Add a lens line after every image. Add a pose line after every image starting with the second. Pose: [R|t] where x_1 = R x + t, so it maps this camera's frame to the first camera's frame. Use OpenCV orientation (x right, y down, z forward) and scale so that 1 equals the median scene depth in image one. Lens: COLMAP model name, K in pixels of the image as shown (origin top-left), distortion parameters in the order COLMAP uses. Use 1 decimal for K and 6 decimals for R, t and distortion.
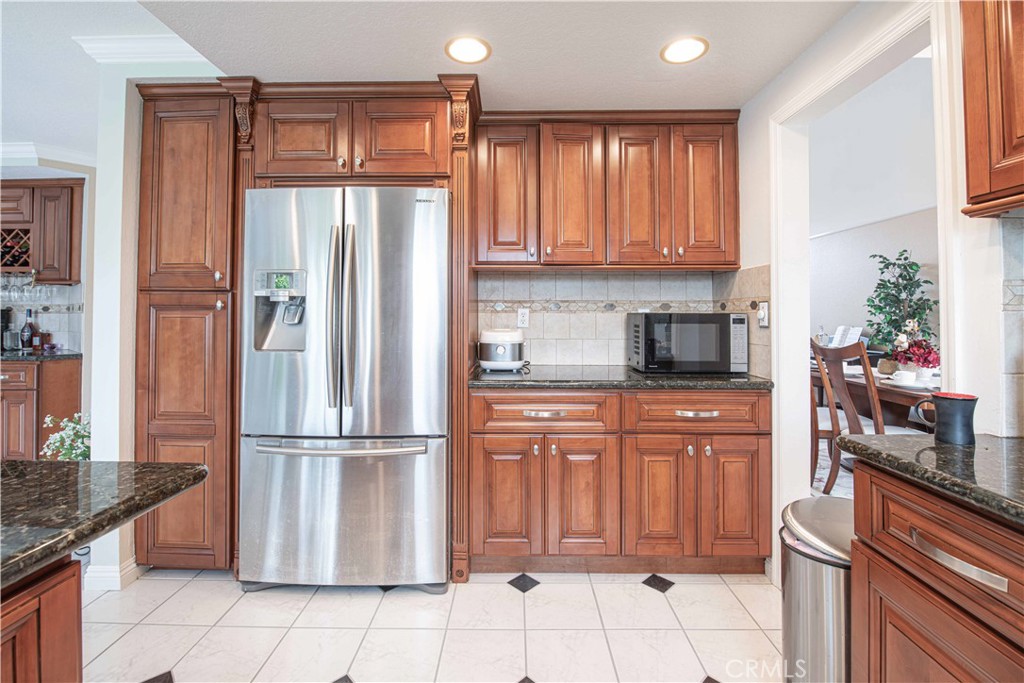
lens RADIAL K [[451.7, 0, 511.9], [0, 451.7, 306.1], [0, 0, 1]] dist [-0.000111, -0.000040]
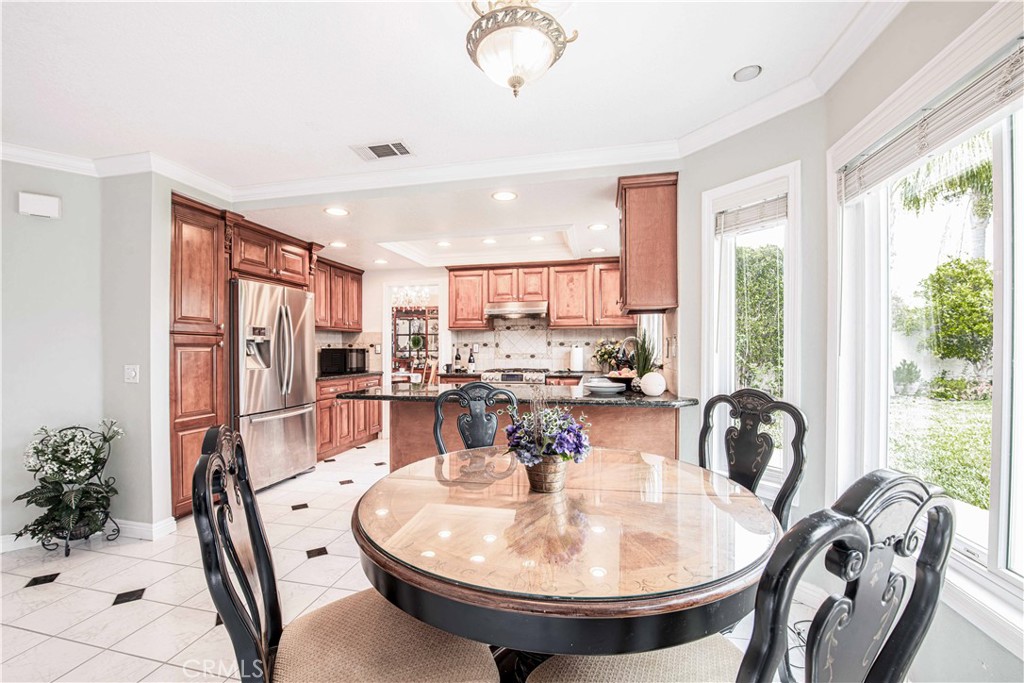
lens RADIAL K [[416.8, 0, 507.8], [0, 416.8, 350.9], [0, 0, 1]] dist [-0.001080, -0.005844]
pose [[0.201947, -0.006014, 0.979378, -1.923591], [-0.013708, 0.999866, 0.008966, -0.004942], [-0.979300, -0.015236, 0.201838, -0.356516]]
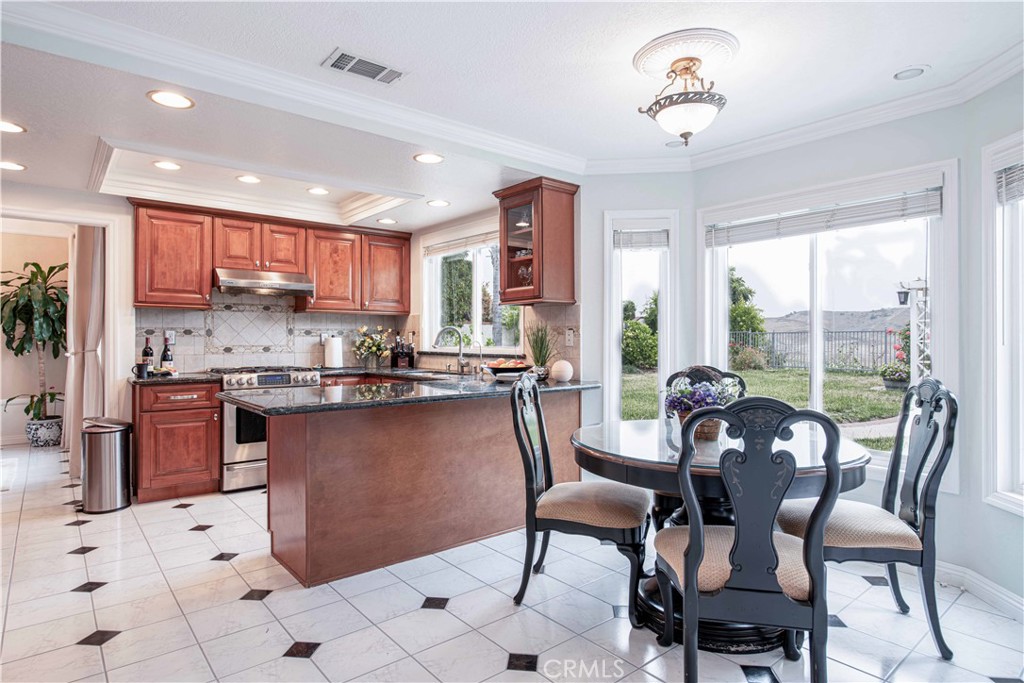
lens RADIAL K [[563.1, 0, 512.0], [0, 563.1, 341.5], [0, 0, 1]] dist [-0.003846, 0.000141]
pose [[-0.650233, -0.003969, 0.759724, -1.921215], [-0.015140, 0.999855, -0.007735, 0.018700], [-0.759584, -0.016532, -0.650199, 0.812195]]
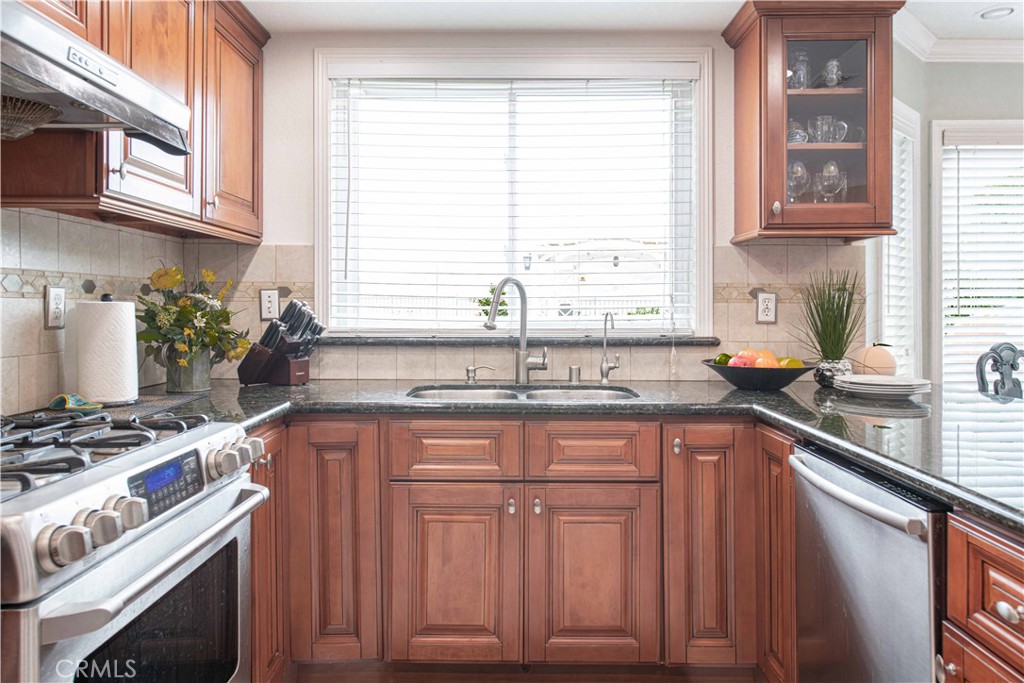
lens RADIAL K [[695.6, 0, 512.9], [0, 695.6, 307.4], [0, 0, 1]] dist [0.004785, 0.001864]
pose [[-0.999989, -0.002645, -0.003894, 0.045013], [-0.002577, 0.999843, -0.017503, 0.016501], [0.003940, -0.017493, -0.999839, 0.721428]]
